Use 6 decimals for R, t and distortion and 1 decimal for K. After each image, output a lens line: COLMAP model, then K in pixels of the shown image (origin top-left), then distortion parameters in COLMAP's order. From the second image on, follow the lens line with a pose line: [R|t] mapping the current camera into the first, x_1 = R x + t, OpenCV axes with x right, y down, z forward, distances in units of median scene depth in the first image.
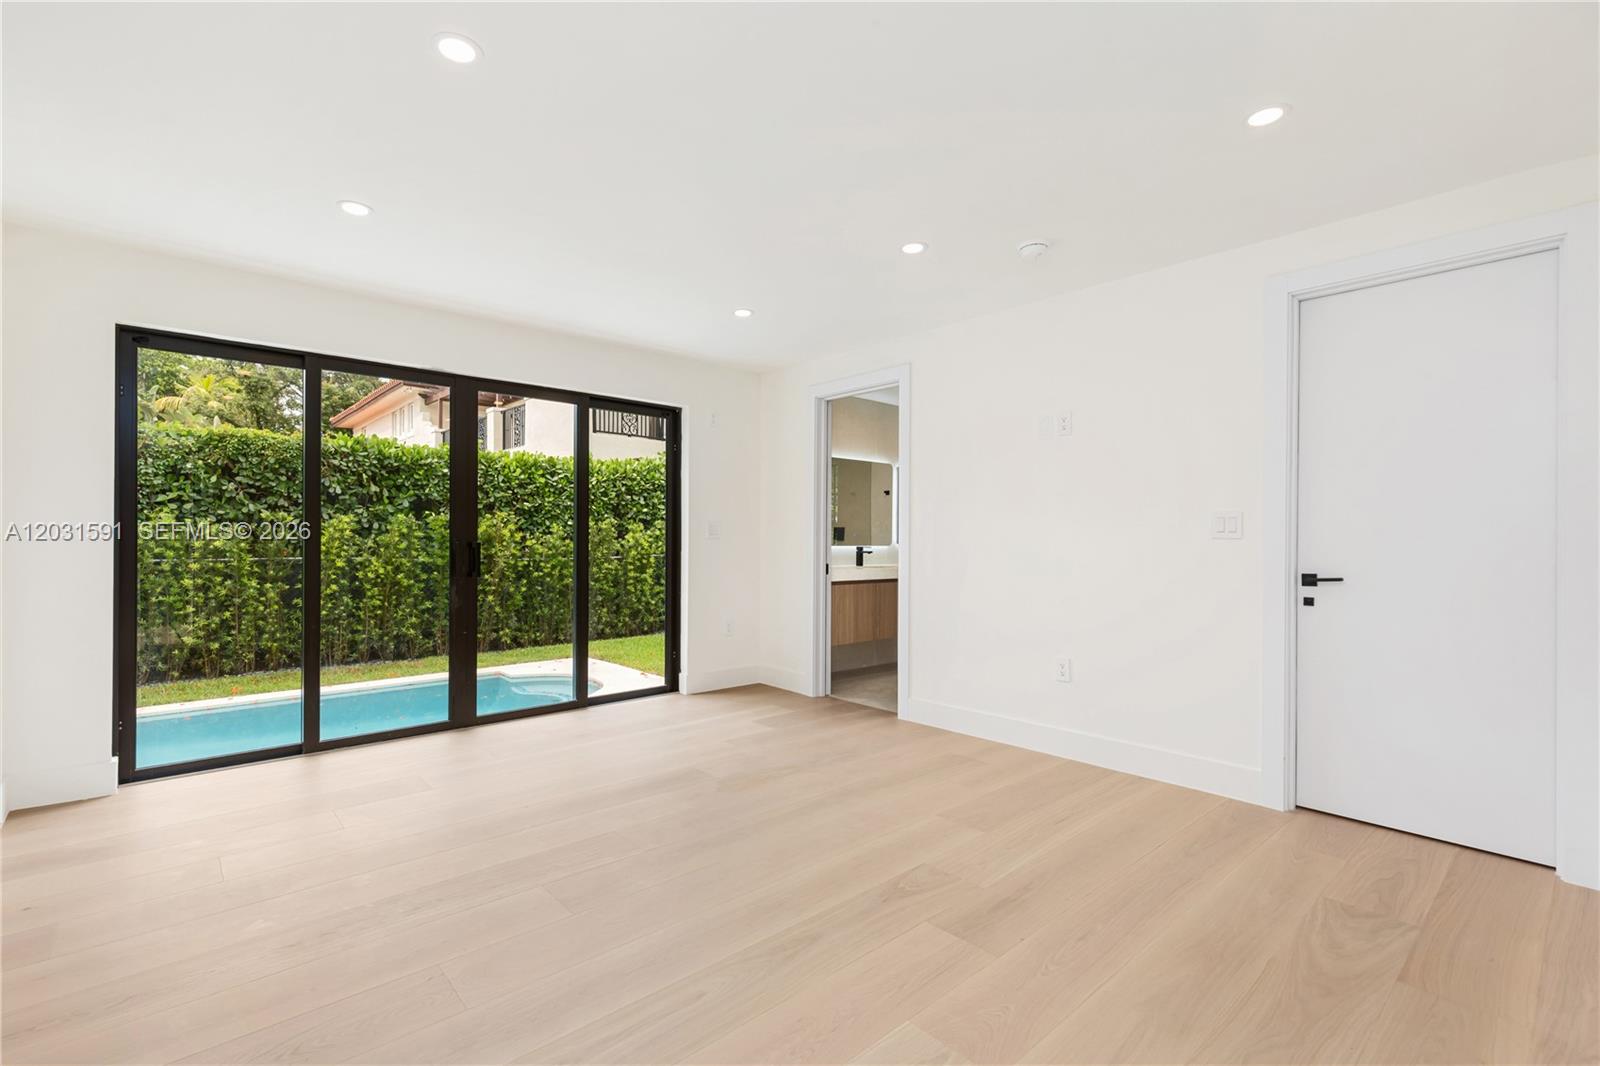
lens RADIAL K [[727.4, 0, 797.2], [0, 727.4, 540.1], [0, 0, 1]] dist [0.011074, -0.002322]
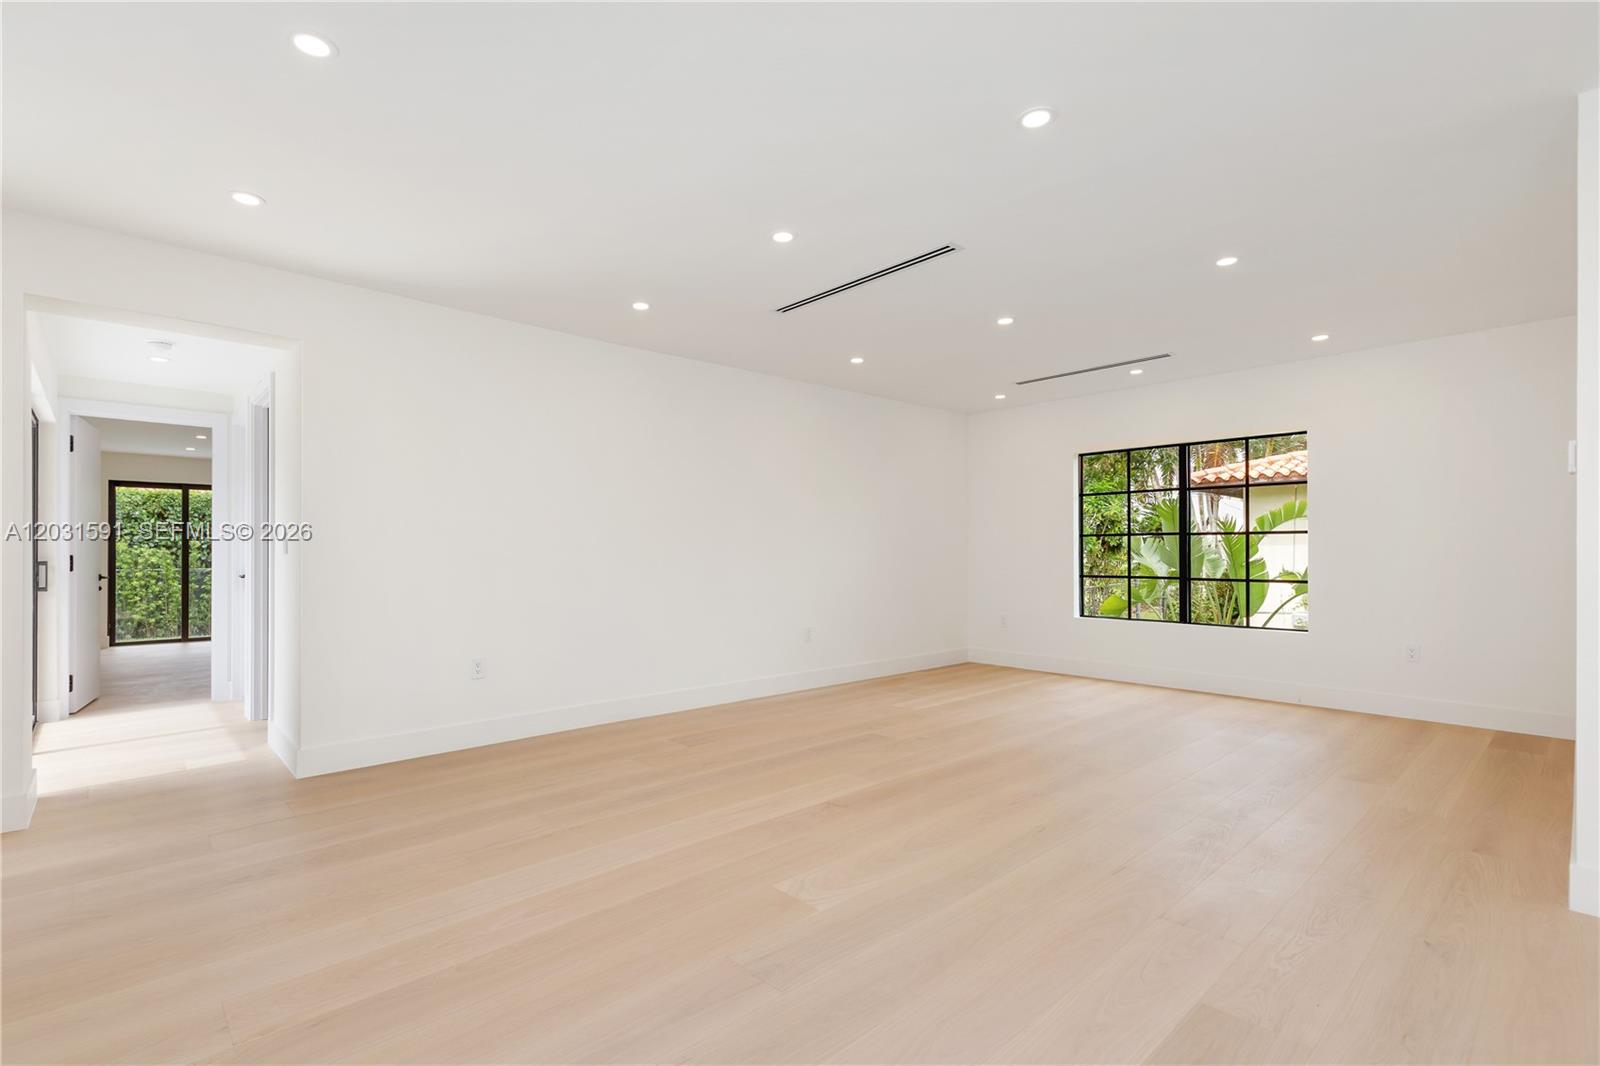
lens RADIAL K [[727.4, 0, 796.0], [0, 727.4, 552.7], [0, 0, 1]] dist [0.011074, -0.002322]
pose [[0.999316, -0.000611, 0.036966, 0.640575], [0.000668, 0.999999, -0.001505, -0.009159], [-0.036965, 0.001529, 0.999315, -0.761562]]
